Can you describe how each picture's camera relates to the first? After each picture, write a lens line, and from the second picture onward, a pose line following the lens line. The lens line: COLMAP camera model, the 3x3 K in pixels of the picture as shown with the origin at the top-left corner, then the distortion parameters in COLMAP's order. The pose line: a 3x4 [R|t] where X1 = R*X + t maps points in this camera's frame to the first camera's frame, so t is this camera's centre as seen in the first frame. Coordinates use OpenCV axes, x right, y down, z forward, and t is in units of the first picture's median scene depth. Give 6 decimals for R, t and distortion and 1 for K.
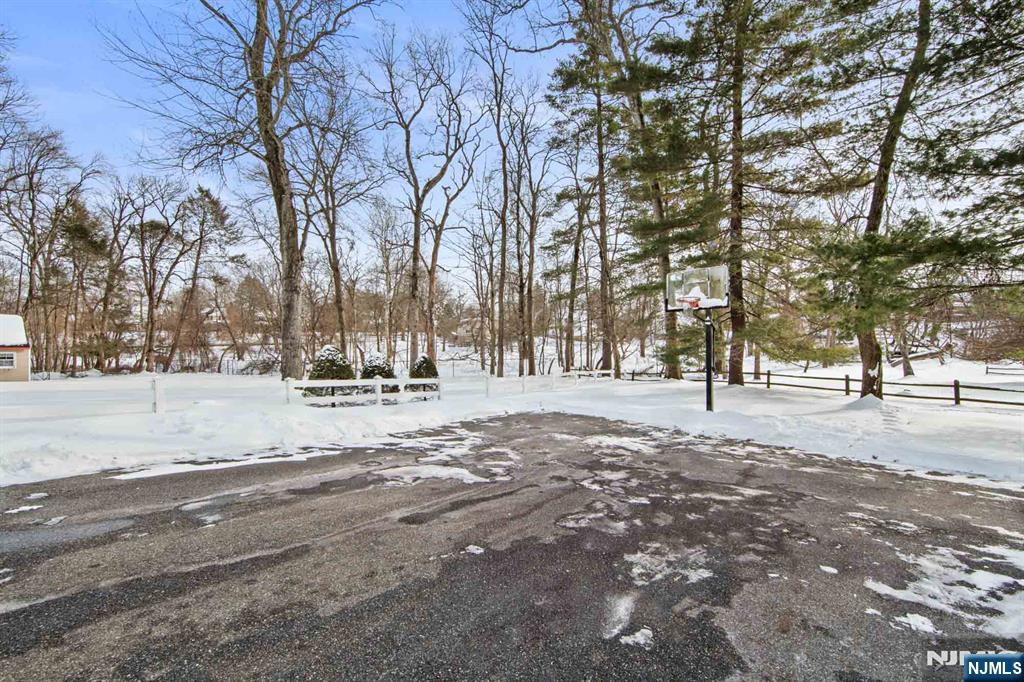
lens RADIAL K [[412.5, 0, 512.3], [0, 412.5, 337.9], [0, 0, 1]] dist [0.000935, -0.000017]
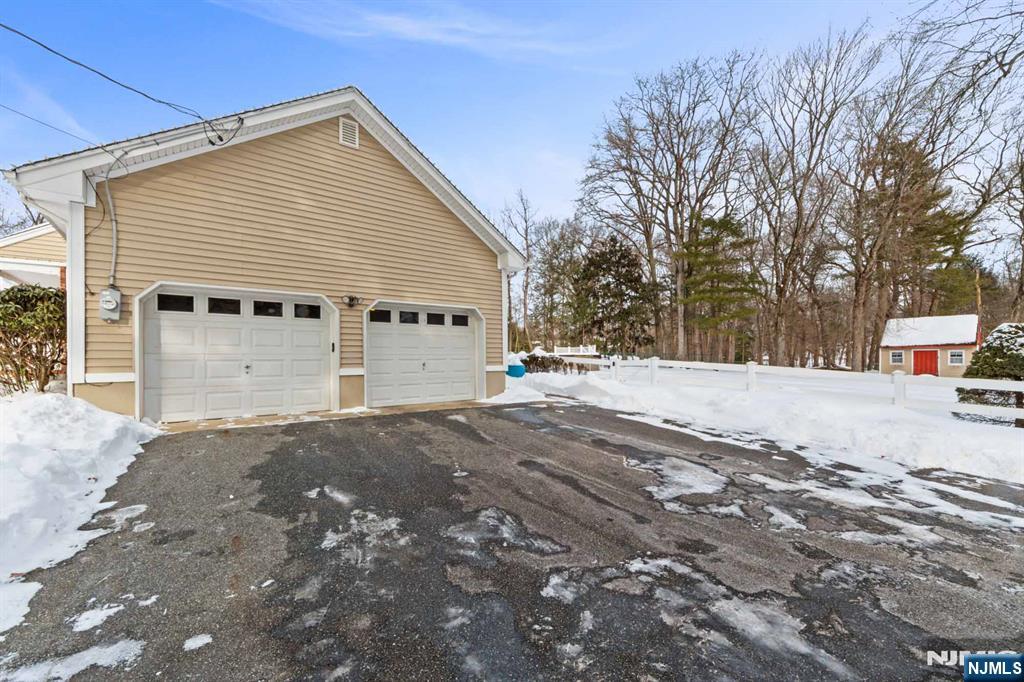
lens RADIAL K [[412.5, 0, 512.3], [0, 412.5, 337.9], [0, 0, 1]] dist [0.000935, -0.000017]
pose [[-0.274645, -0.041642, -0.960643, 0.889047], [0.037764, 0.997824, -0.054050, 0.110494], [0.960804, -0.051122, -0.272475, 1.169055]]
